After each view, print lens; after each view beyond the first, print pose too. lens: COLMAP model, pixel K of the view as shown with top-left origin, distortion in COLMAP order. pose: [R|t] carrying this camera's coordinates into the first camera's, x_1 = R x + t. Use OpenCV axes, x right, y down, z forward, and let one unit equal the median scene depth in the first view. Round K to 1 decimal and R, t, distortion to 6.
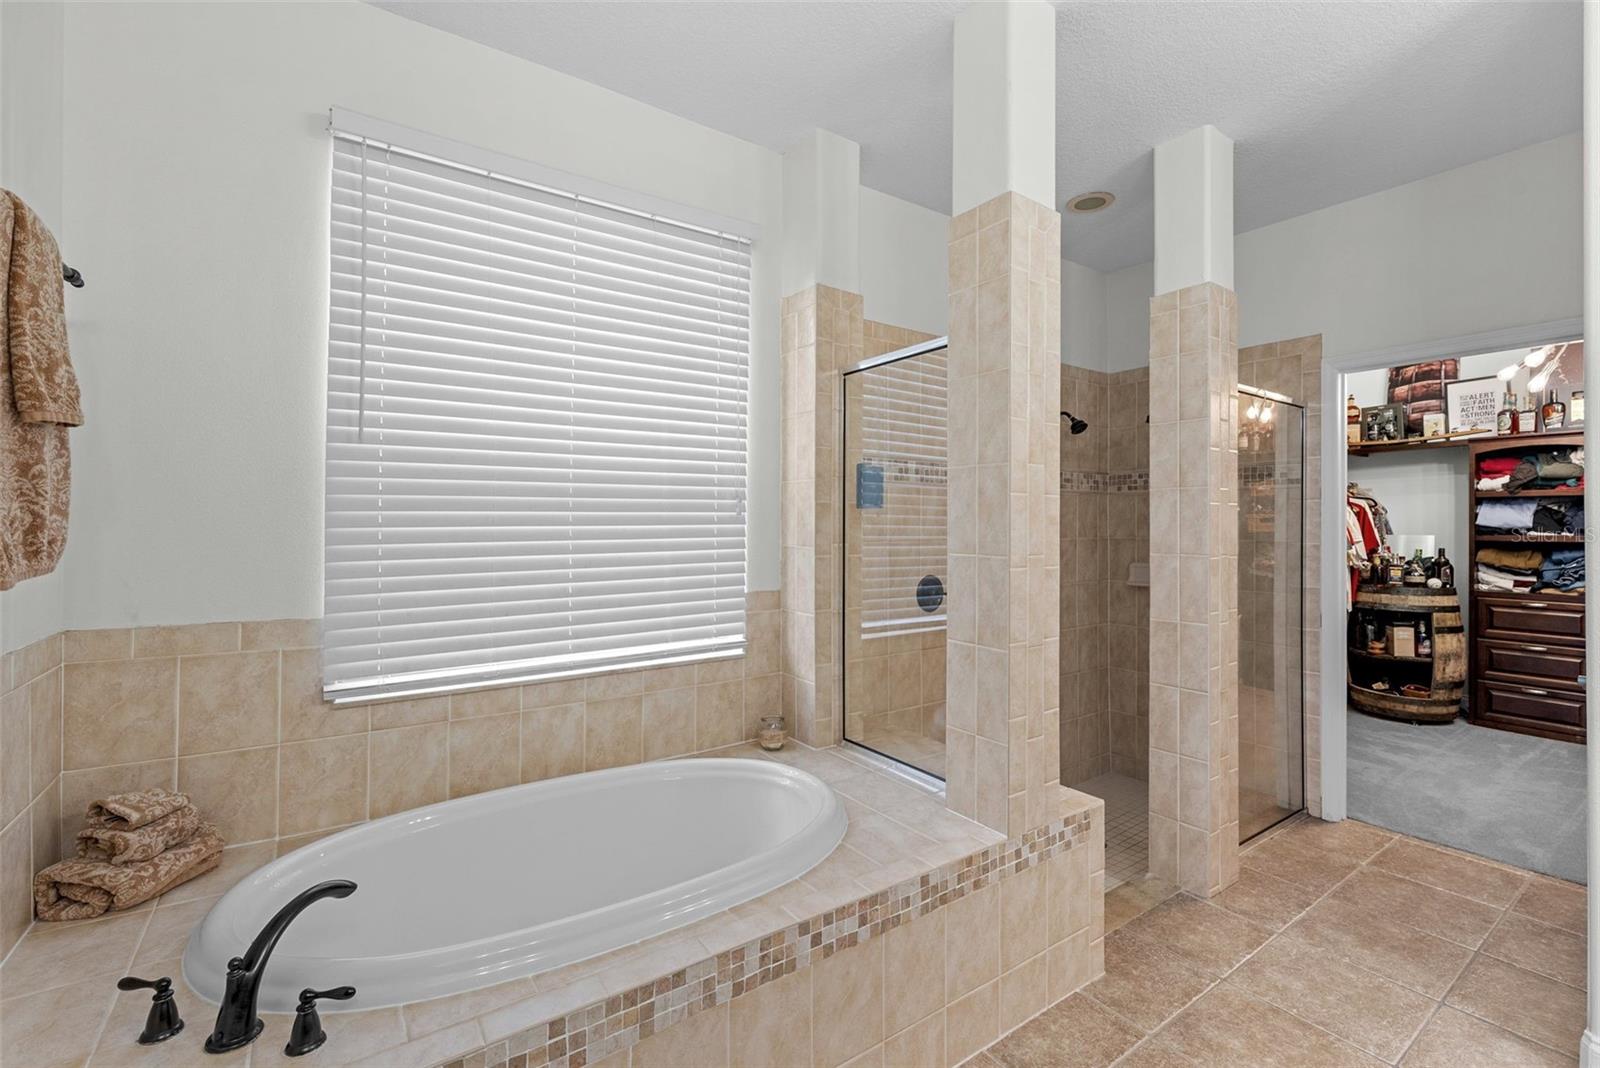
lens RADIAL K [[695.1, 0, 801.4], [0, 695.1, 521.1], [0, 0, 1]] dist [0.000072, -0.000025]
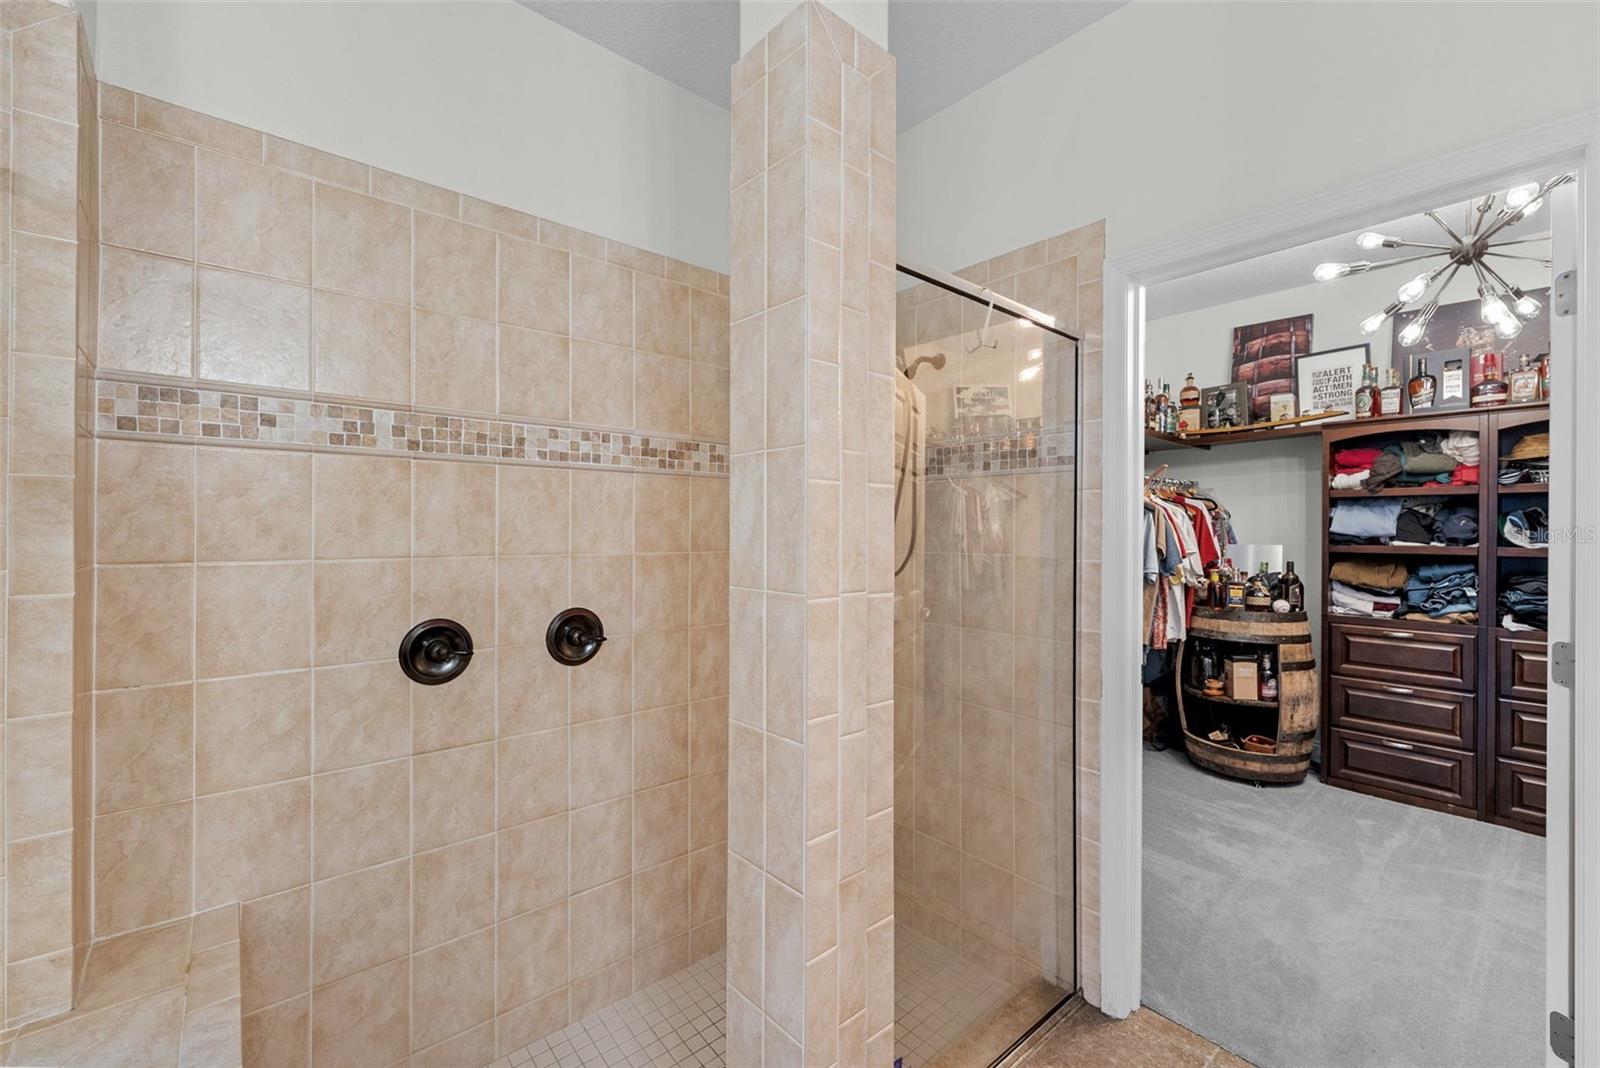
lens RADIAL K [[661.2, 0, 800.0], [0, 661.2, 528.6], [0, 0, 1]] dist [0.001302, -0.000287]
pose [[0.995064, 0.003245, 0.099178, 0.296379], [-0.003313, 0.999994, 0.000527, 0.003104], [-0.099176, -0.000853, 0.995070, 0.311419]]
